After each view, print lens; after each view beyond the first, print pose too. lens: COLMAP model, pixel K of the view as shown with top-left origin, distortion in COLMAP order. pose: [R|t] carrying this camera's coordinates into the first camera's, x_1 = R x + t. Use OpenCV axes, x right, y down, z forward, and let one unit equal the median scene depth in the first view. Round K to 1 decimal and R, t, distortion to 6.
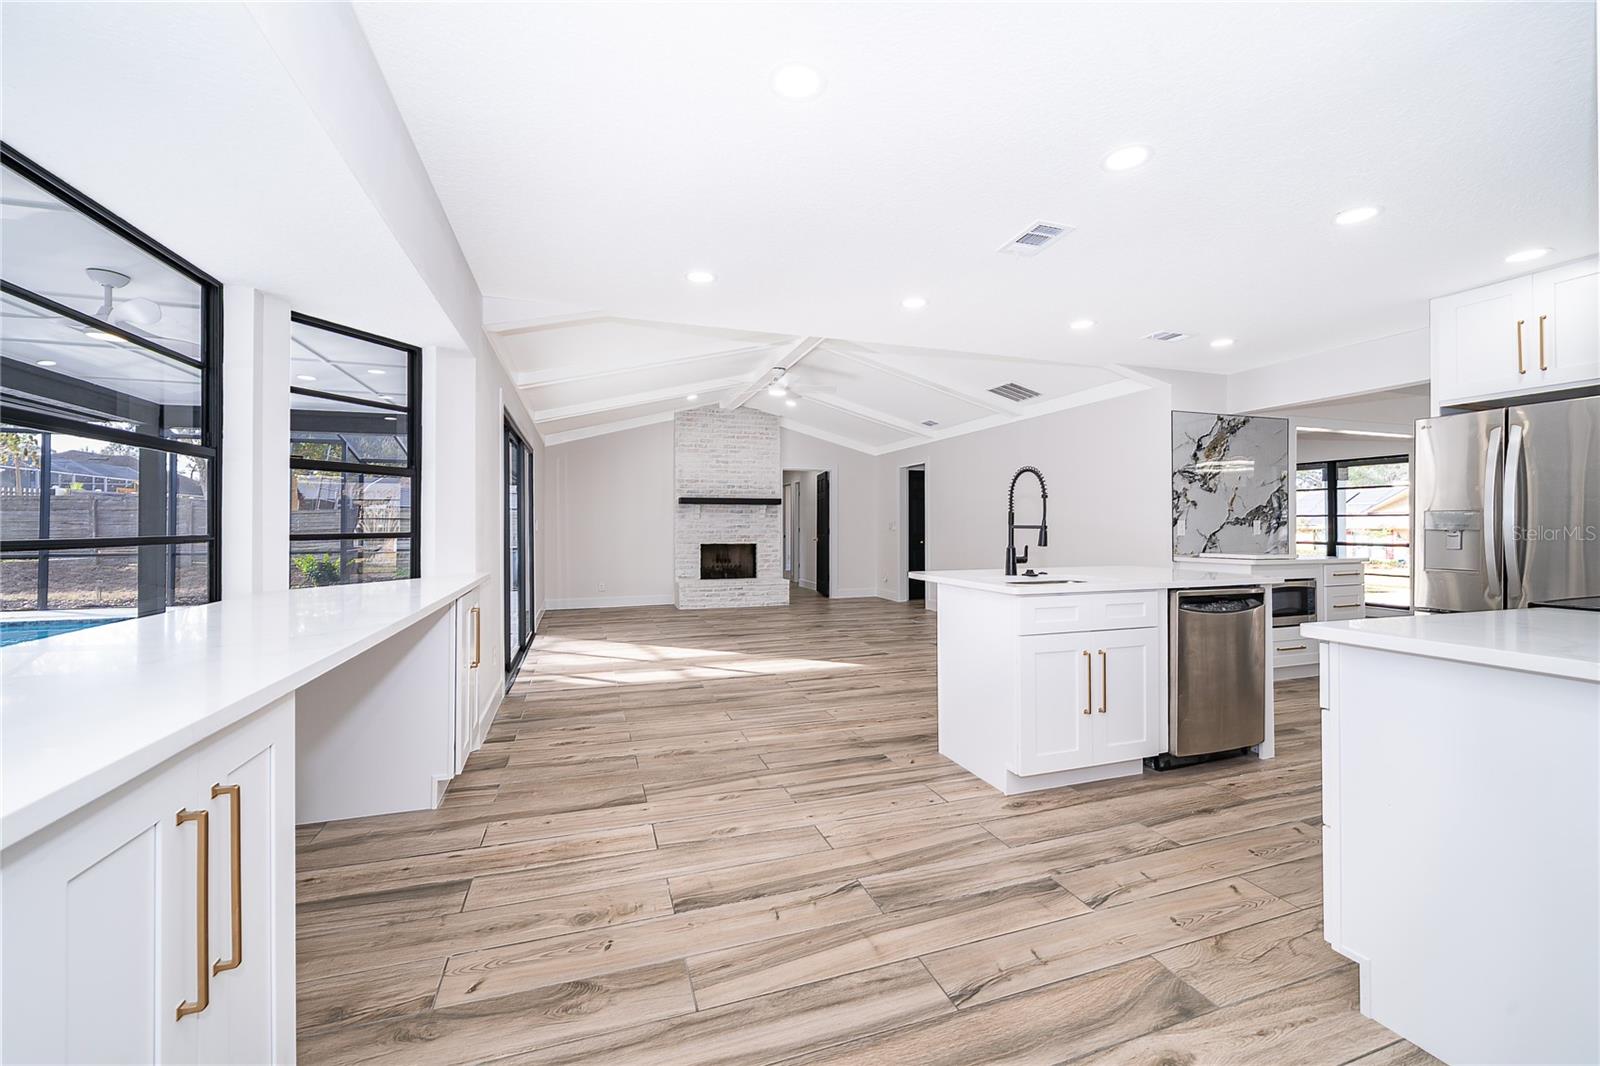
lens RADIAL K [[632.5, 0, 804.8], [0, 632.5, 526.4], [0, 0, 1]] dist [-0.000502, -0.001776]
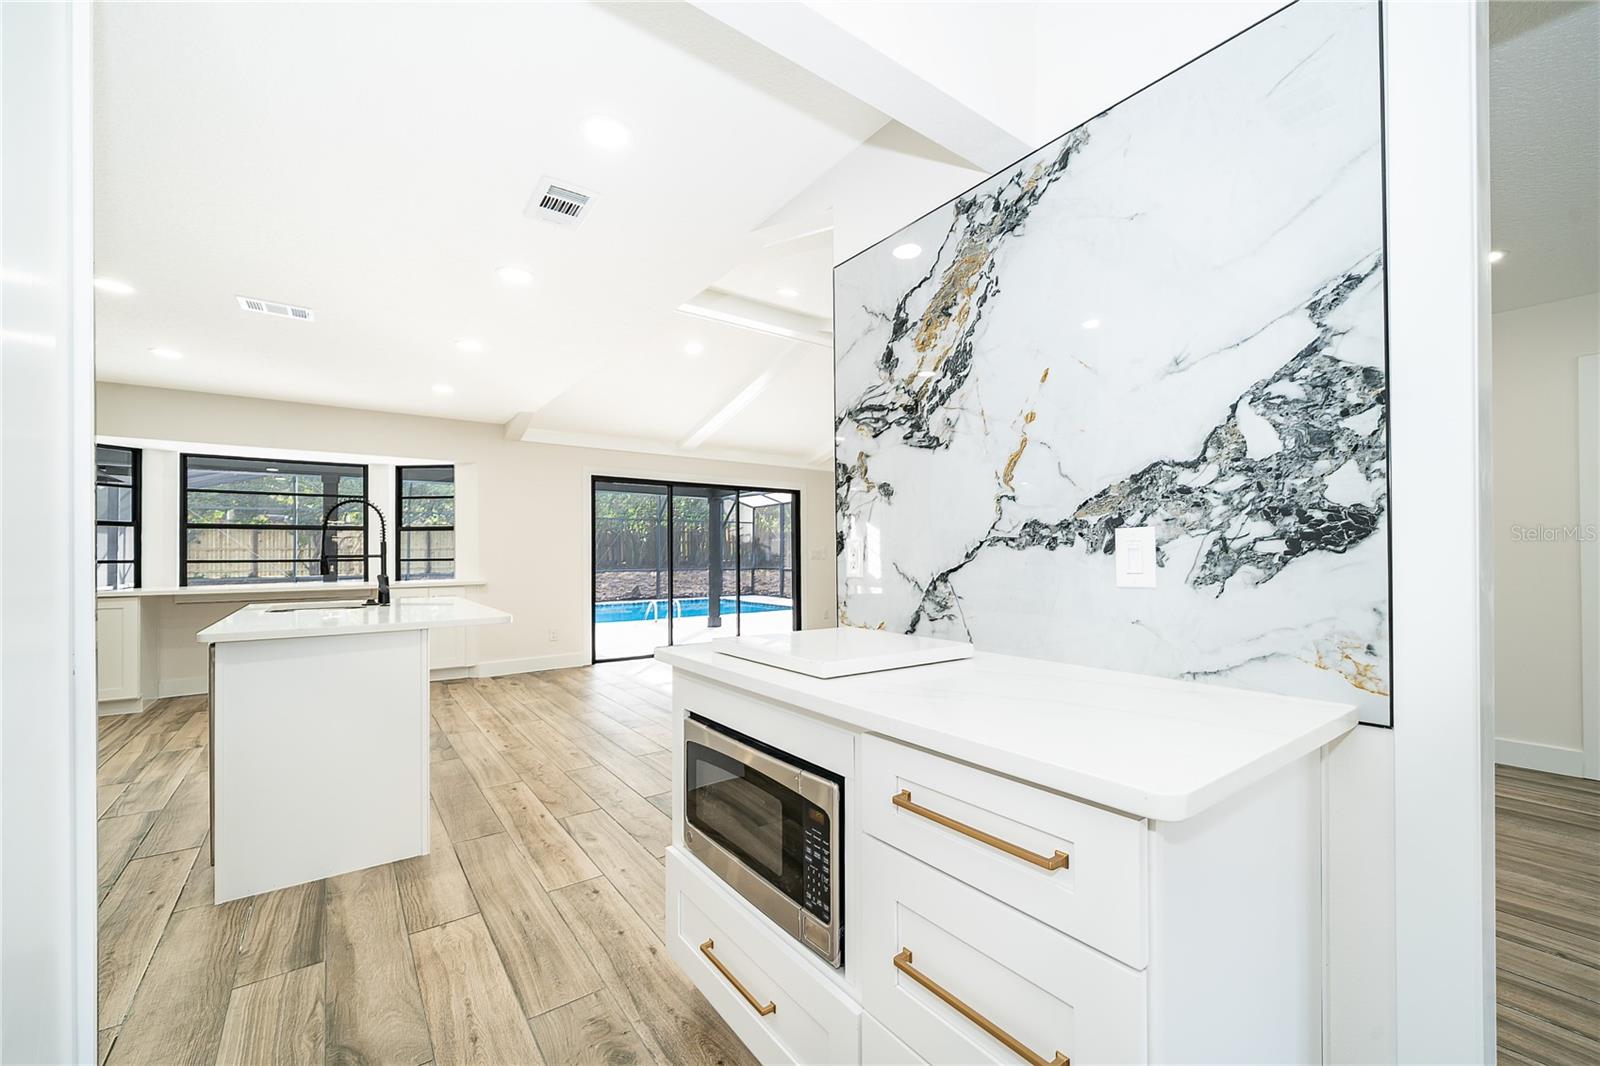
lens RADIAL K [[632.5, 0, 797.8], [0, 632.5, 549.5], [0, 0, 1]] dist [-0.000502, -0.001776]
pose [[0.296005, -0.006415, -0.955165, 0.937572], [0.007202, 0.999964, -0.004484, -0.000850], [0.955159, -0.005552, 0.296041, 0.836264]]
